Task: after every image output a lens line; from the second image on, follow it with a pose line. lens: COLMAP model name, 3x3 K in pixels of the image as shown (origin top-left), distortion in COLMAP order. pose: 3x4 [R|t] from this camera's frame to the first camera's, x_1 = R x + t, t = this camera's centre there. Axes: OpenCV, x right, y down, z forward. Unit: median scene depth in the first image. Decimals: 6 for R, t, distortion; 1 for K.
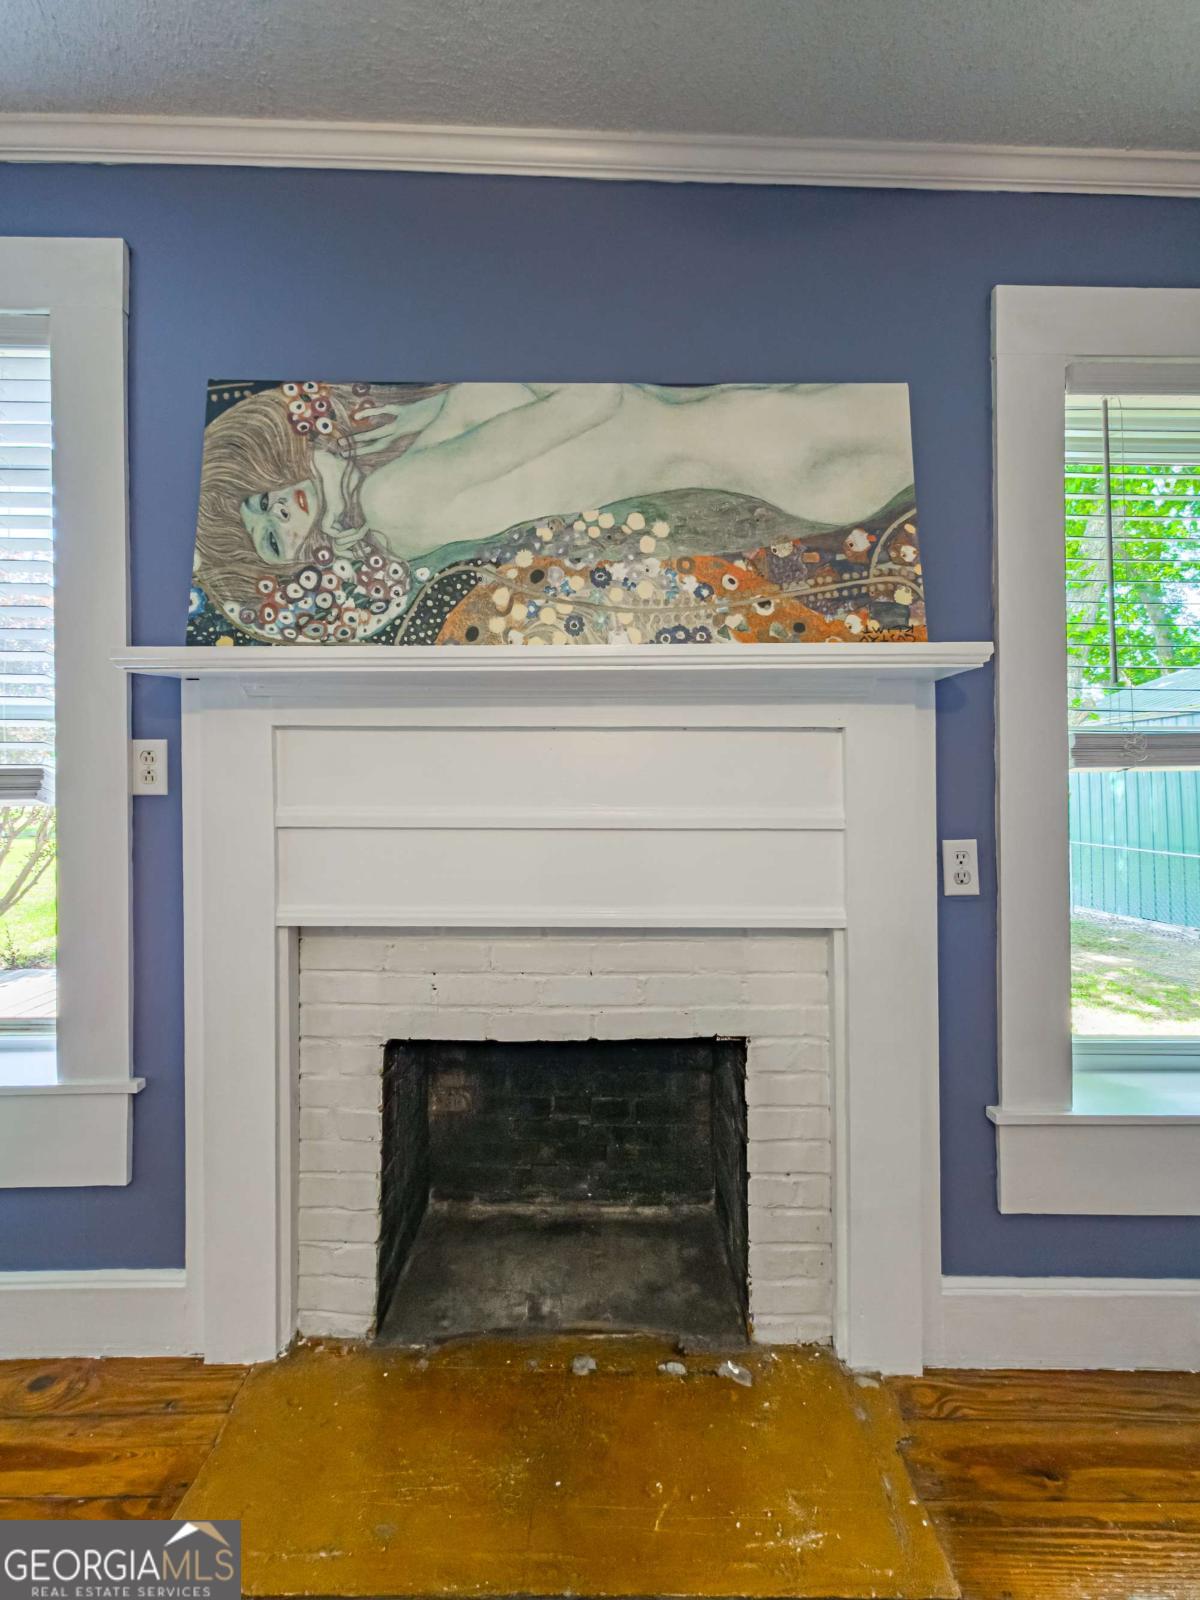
lens RADIAL K [[658.9, 0, 604.0], [0, 658.9, 773.3], [0, 0, 1]] dist [0.007344, -0.001050]
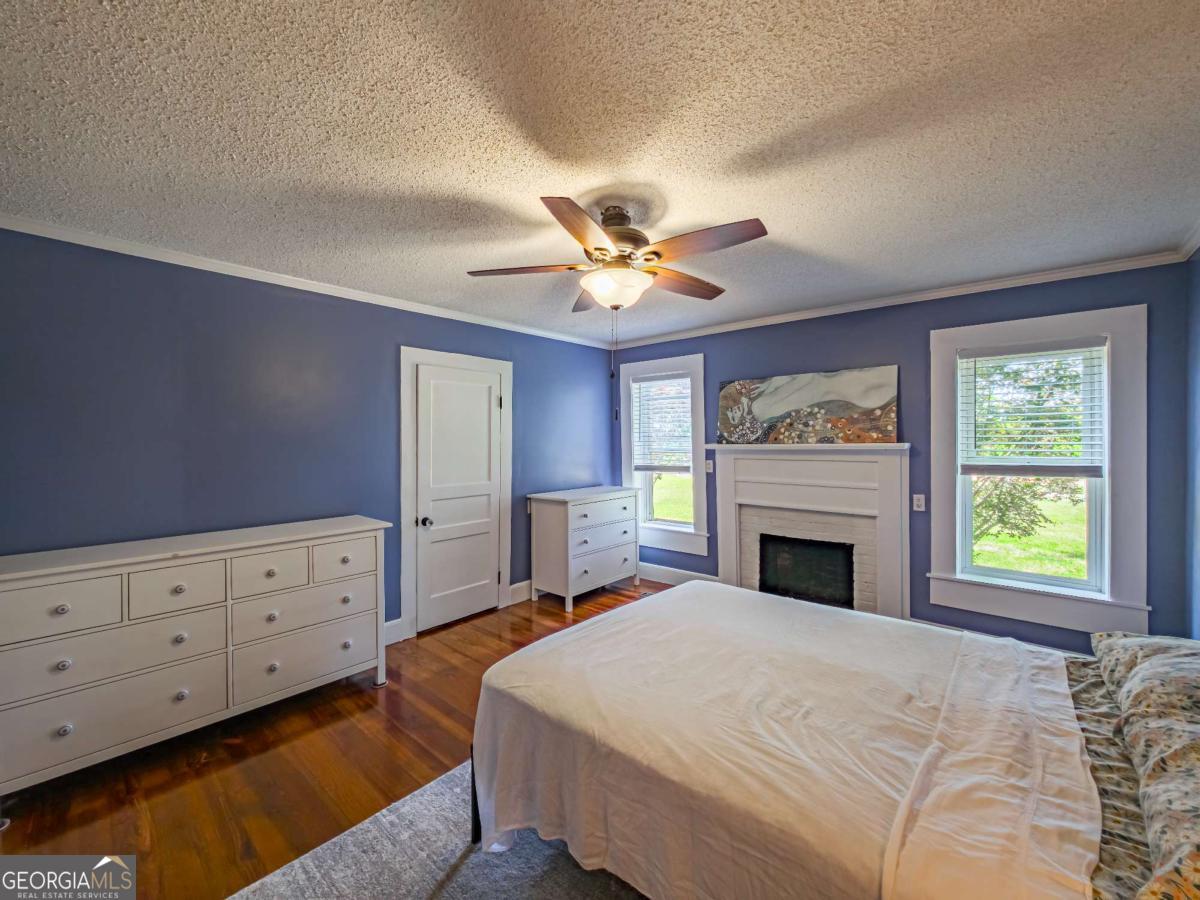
lens RADIAL K [[494.2, 0, 600.8], [0, 494.2, 442.9], [0, 0, 1]] dist [0.007344, -0.001050]
pose [[0.736035, -0.002079, -0.676940, 1.111854], [0.021785, 0.999550, 0.020617, -0.268075], [0.676593, -0.029922, 0.735749, -2.090203]]
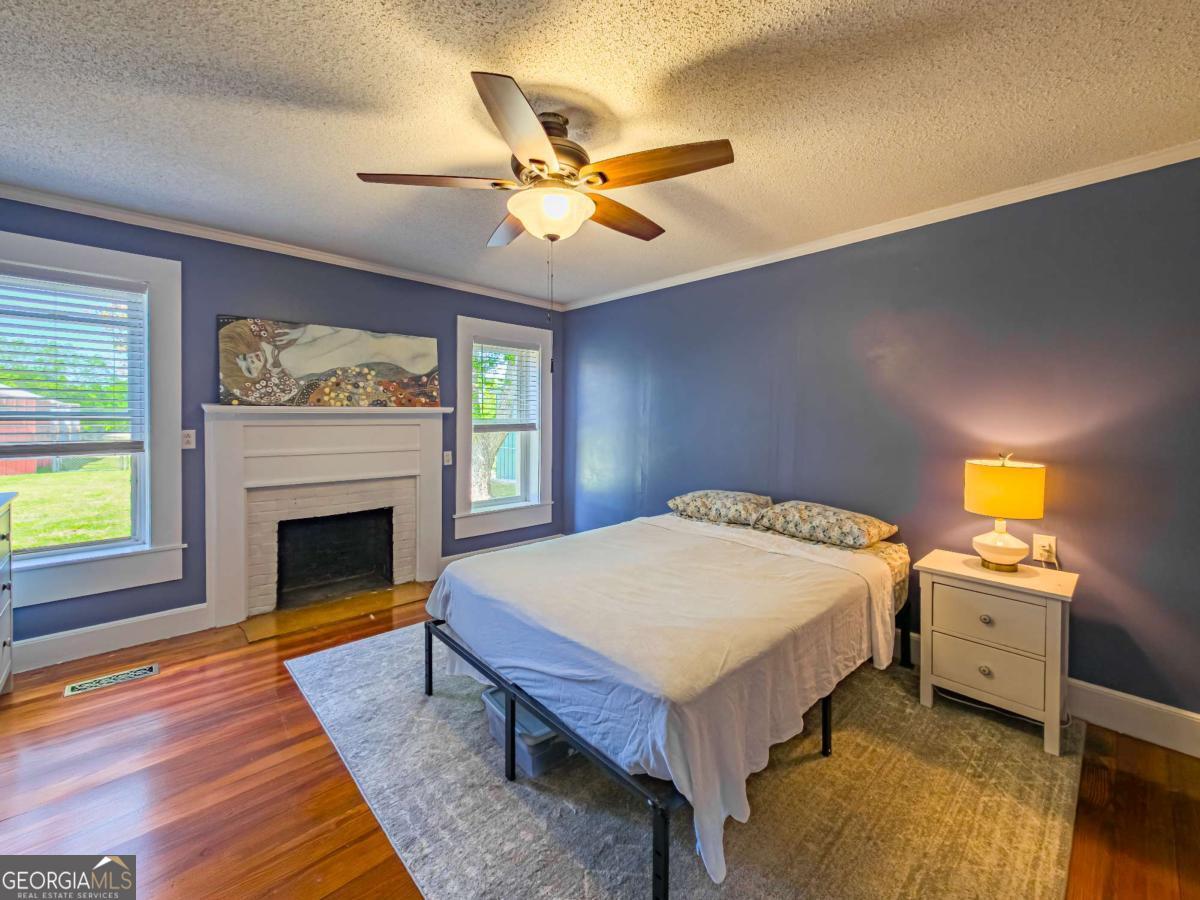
lens RADIAL K [[494.2, 0, 598.3], [0, 494.2, 420.5], [0, 0, 1]] dist [0.007344, -0.001050]
pose [[0.744639, -0.003236, 0.667460, -0.835605], [-0.021215, 0.999368, 0.028513, -0.204374], [-0.667131, -0.035392, 0.744099, -1.956623]]
